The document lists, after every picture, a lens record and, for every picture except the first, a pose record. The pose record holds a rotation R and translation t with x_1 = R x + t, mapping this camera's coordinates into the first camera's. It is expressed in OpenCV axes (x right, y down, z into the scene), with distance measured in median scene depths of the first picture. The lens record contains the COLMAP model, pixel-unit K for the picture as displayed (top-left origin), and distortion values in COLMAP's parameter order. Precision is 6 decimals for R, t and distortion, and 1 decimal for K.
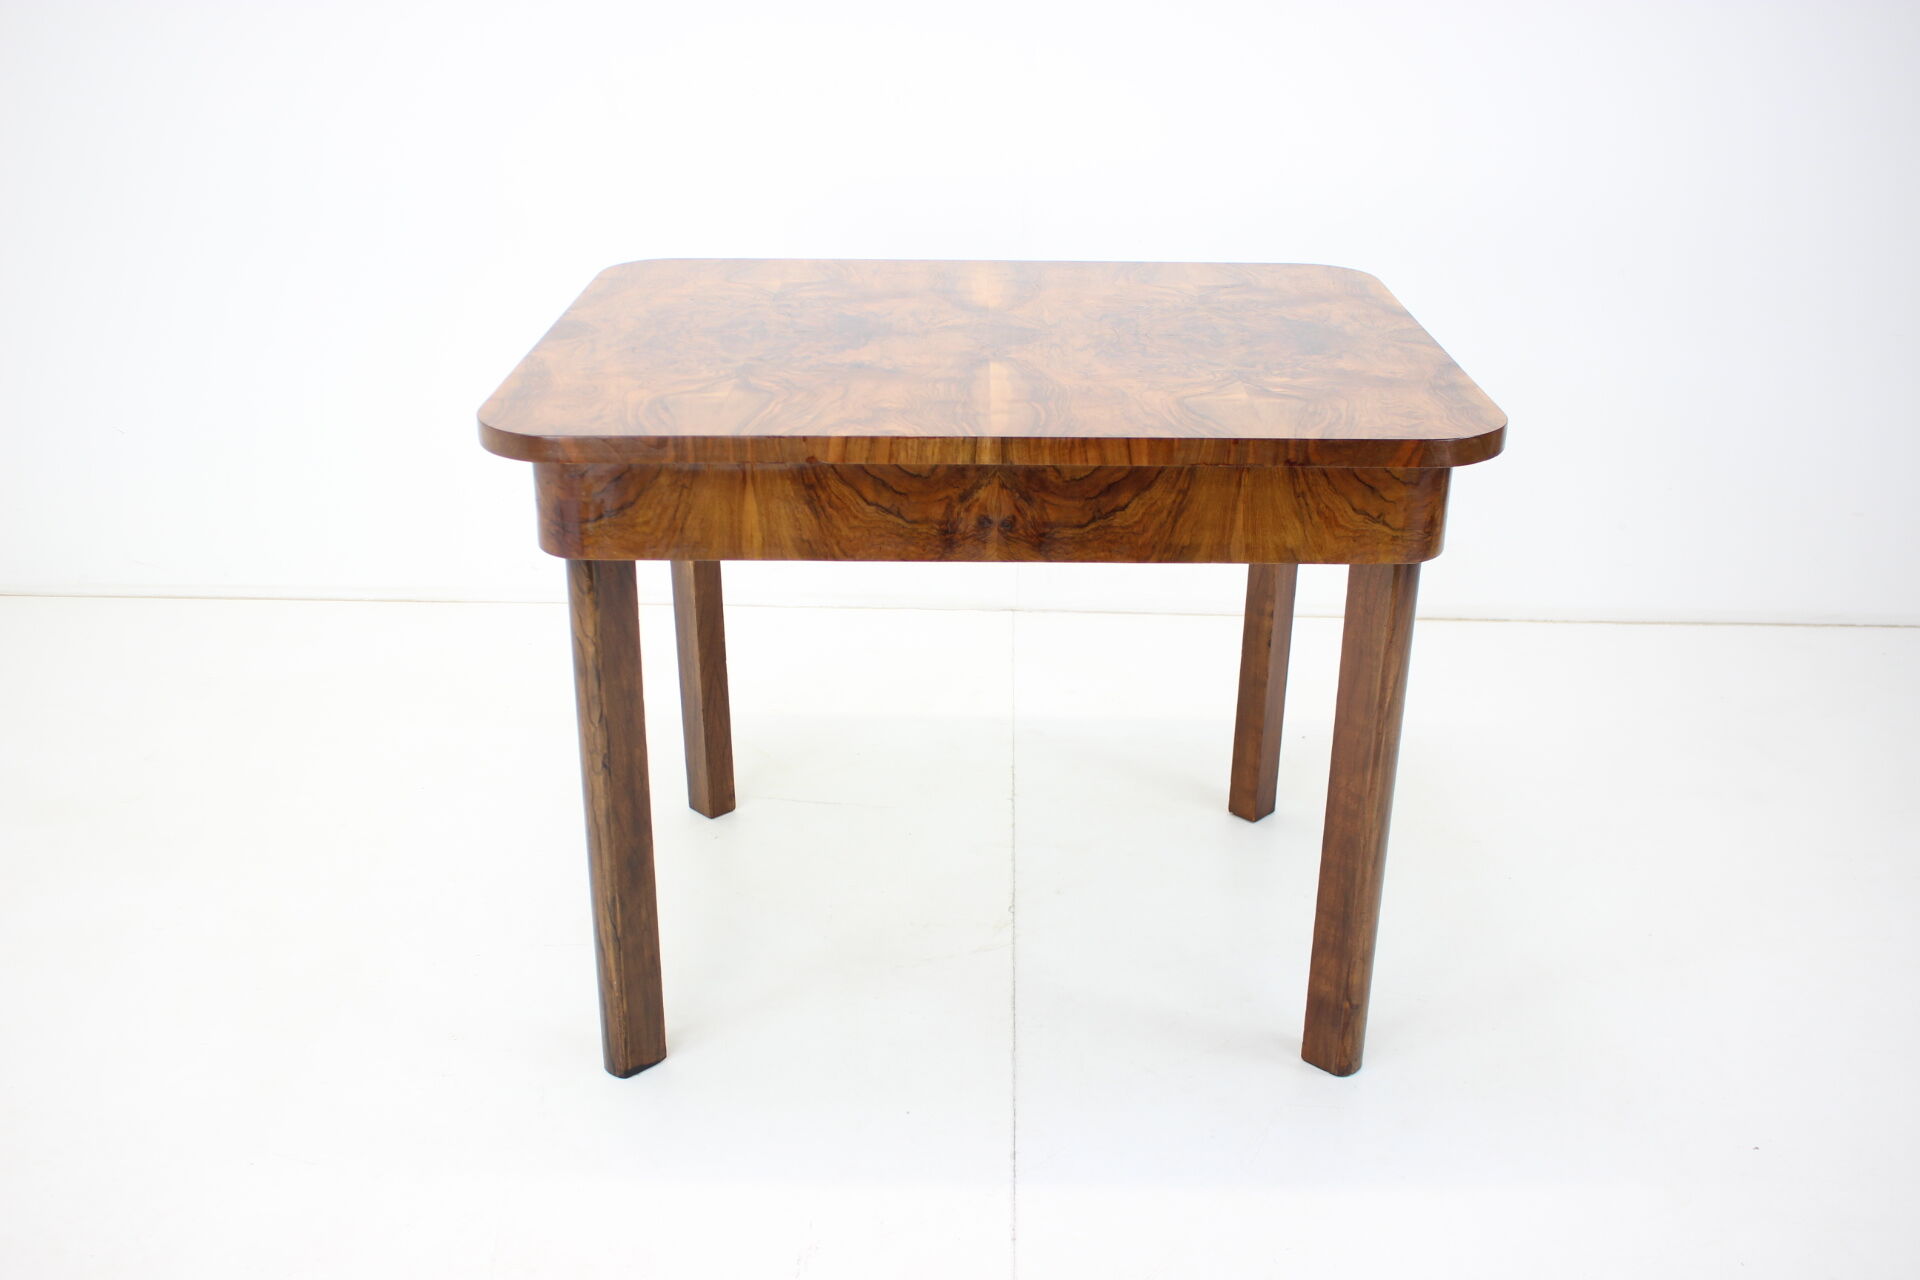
lens RADIAL K [[1838.2, 0, 960.0], [0, 1838.2, 640.0], [0, 0, 1]] dist [-0.101120, -0.000473]
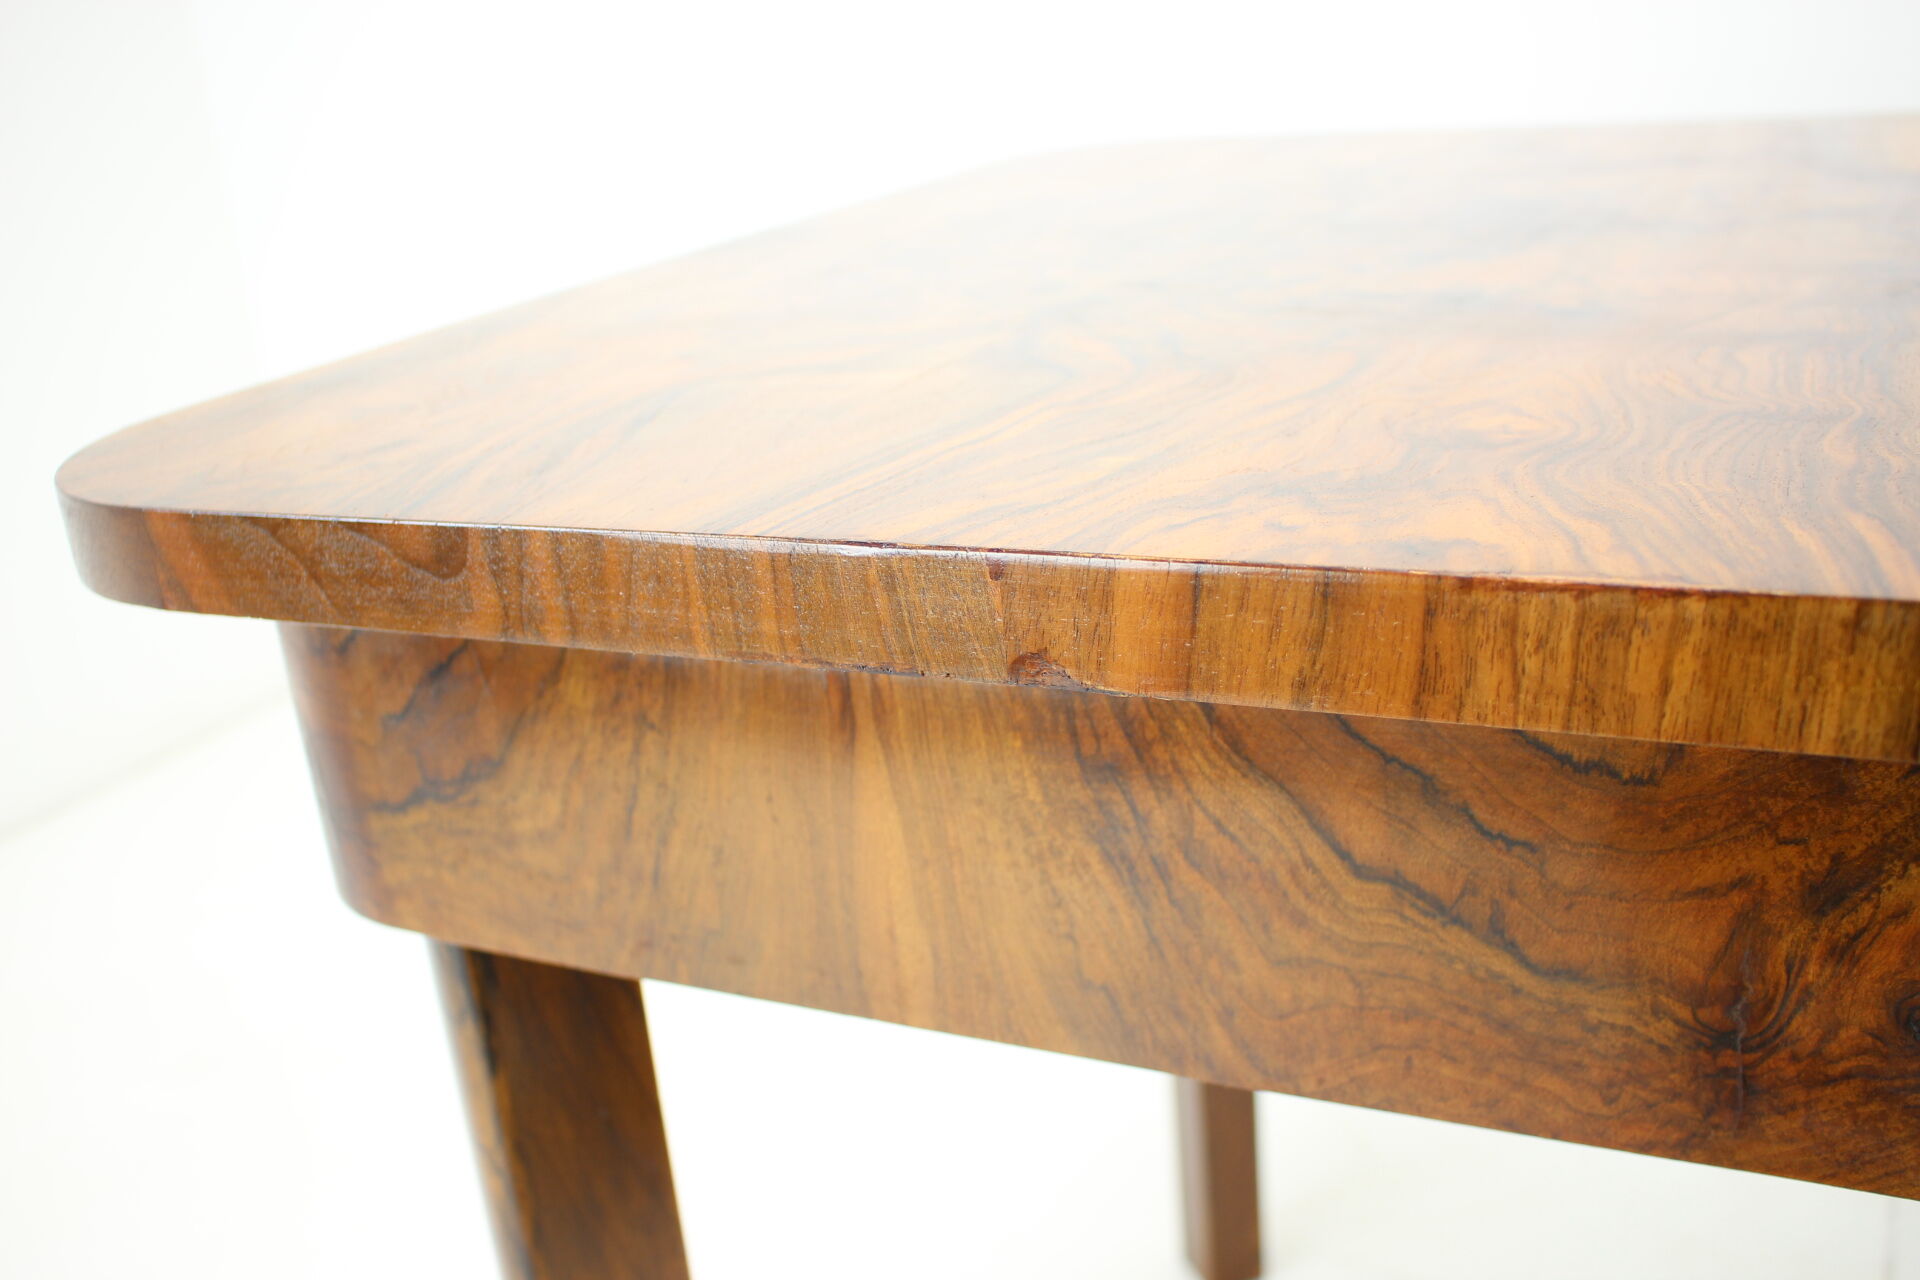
lens RADIAL K [[1838.2, 0, 960.0], [0, 1838.2, 640.0], [0, 0, 1]] dist [-0.101120, -0.000473]
pose [[0.899676, 0.064410, -0.431781, -0.000470], [-0.080517, 0.996570, -0.019107, -0.093430], [0.429069, 0.051956, 0.901776, 0.783286]]
